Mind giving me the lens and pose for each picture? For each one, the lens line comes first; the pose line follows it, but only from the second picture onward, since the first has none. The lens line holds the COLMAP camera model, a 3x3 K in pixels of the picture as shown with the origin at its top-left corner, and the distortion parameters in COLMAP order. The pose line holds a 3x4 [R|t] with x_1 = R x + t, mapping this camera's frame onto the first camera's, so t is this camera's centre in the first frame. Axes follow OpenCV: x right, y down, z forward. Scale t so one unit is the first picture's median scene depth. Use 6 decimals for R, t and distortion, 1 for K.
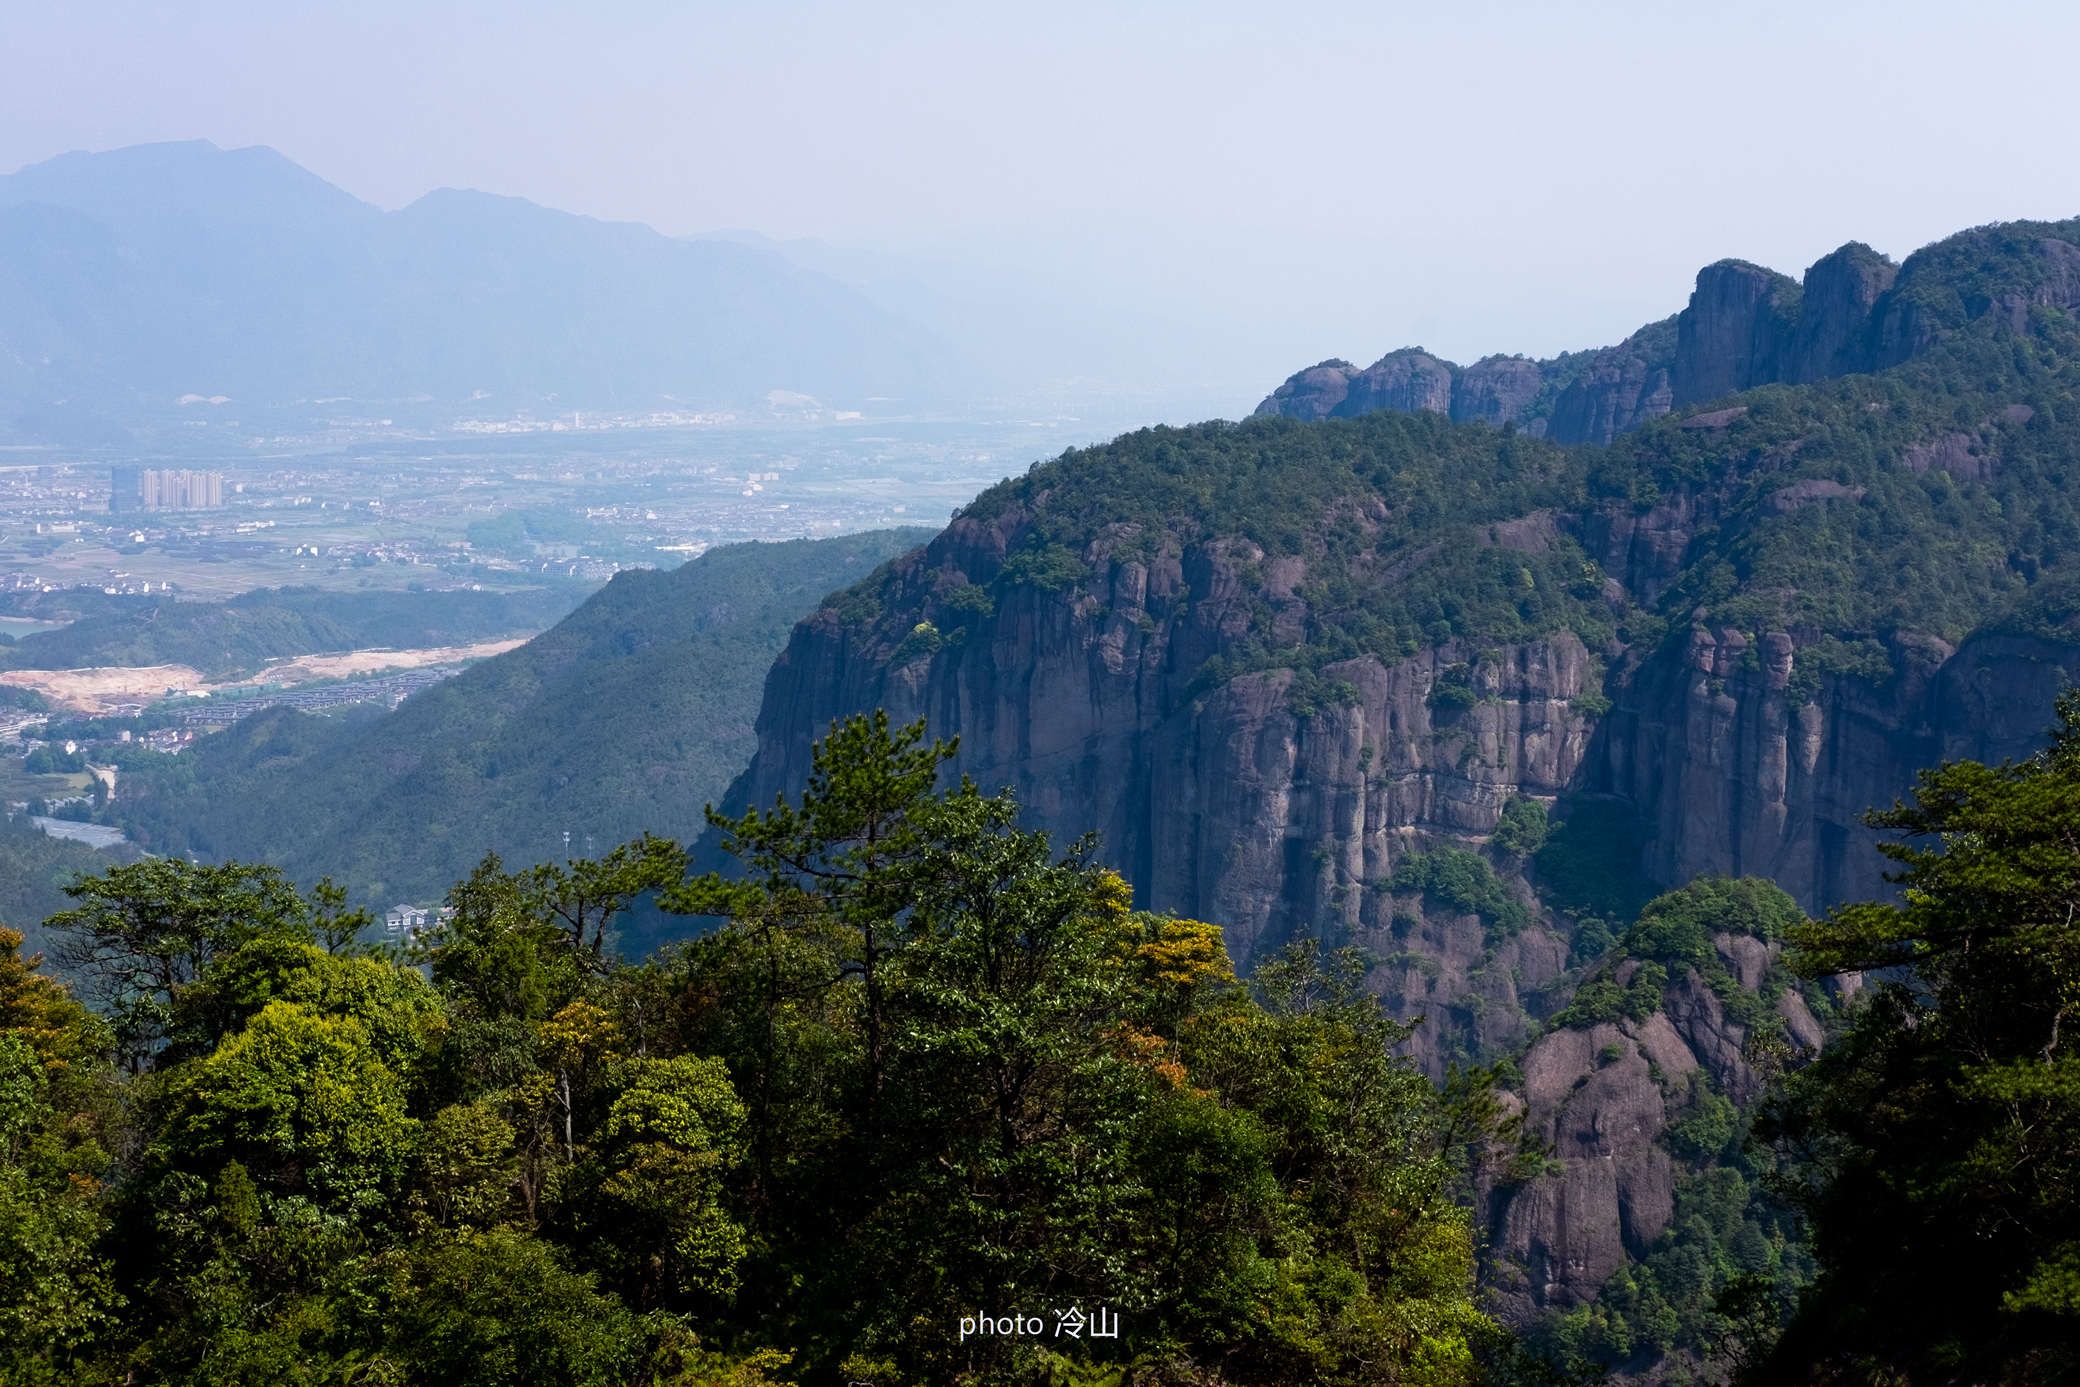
lens RADIAL K [[2896.3, 0, 1040.0], [0, 2896.3, 693.5], [0, 0, 1]] dist [-0.021714, -0.041249]
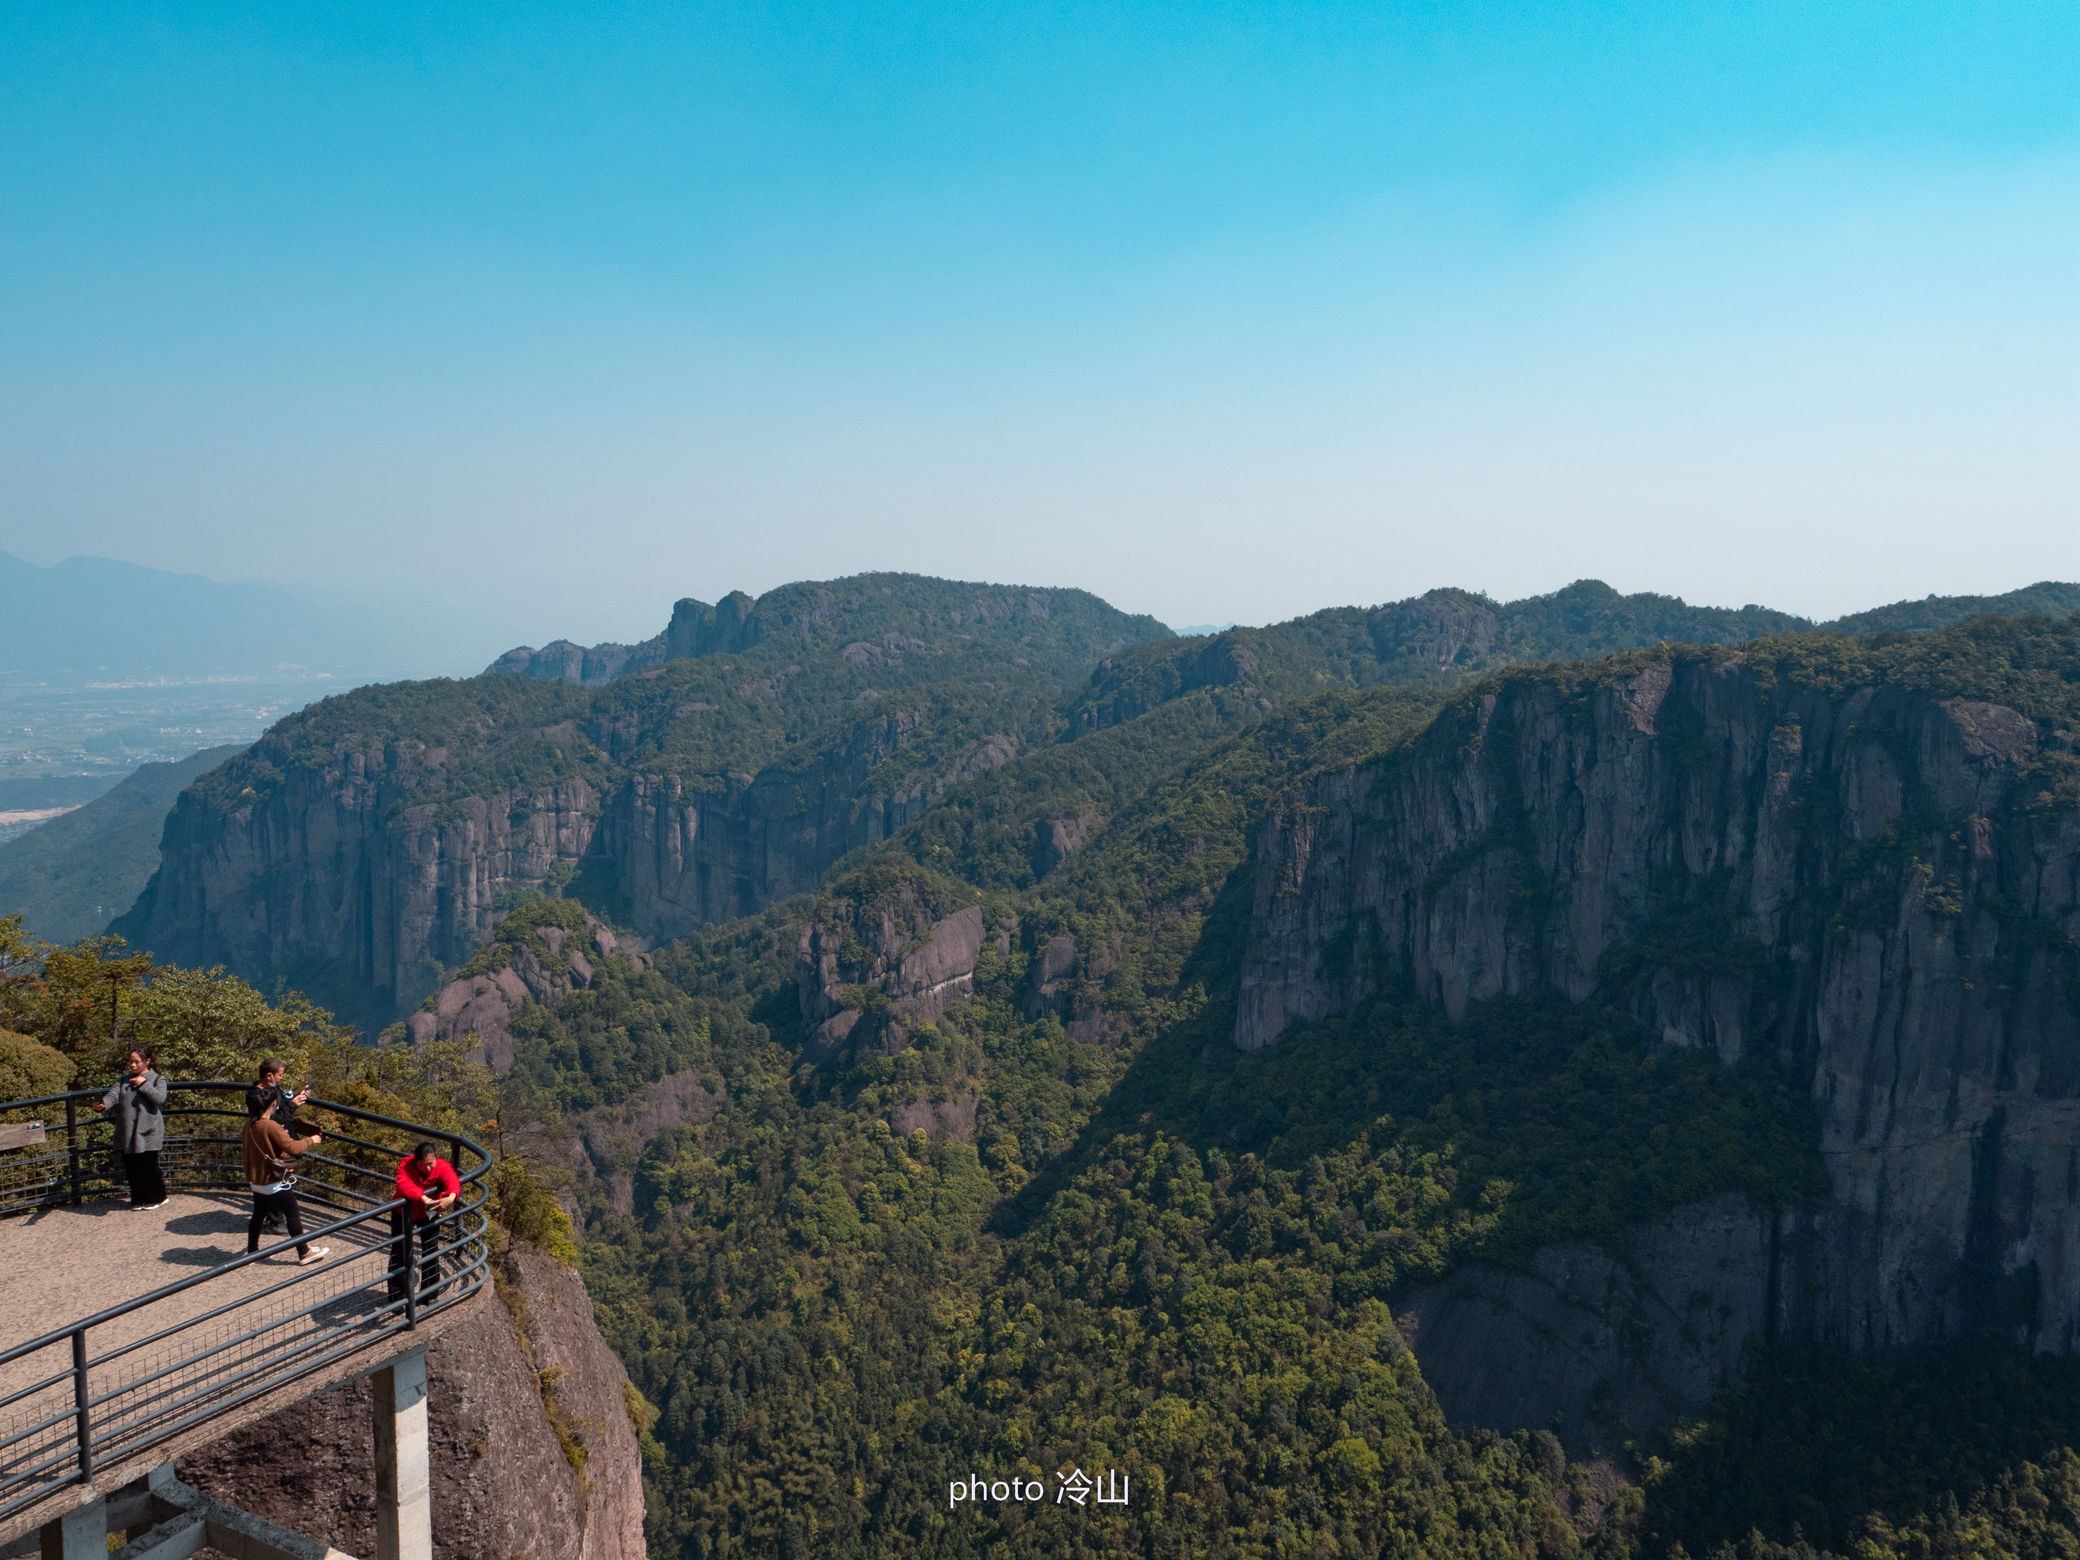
lens RADIAL K [[1368.9, 0, 1046.2], [0, 1368.9, 768.8], [0, 0, 1]] dist [-0.033558, 0.007956]
pose [[0.933537, -0.043663, 0.355812, 0.146937], [0.050218, 0.998696, -0.009202, -0.002589], [-0.354947, 0.026458, 0.934512, -0.036110]]
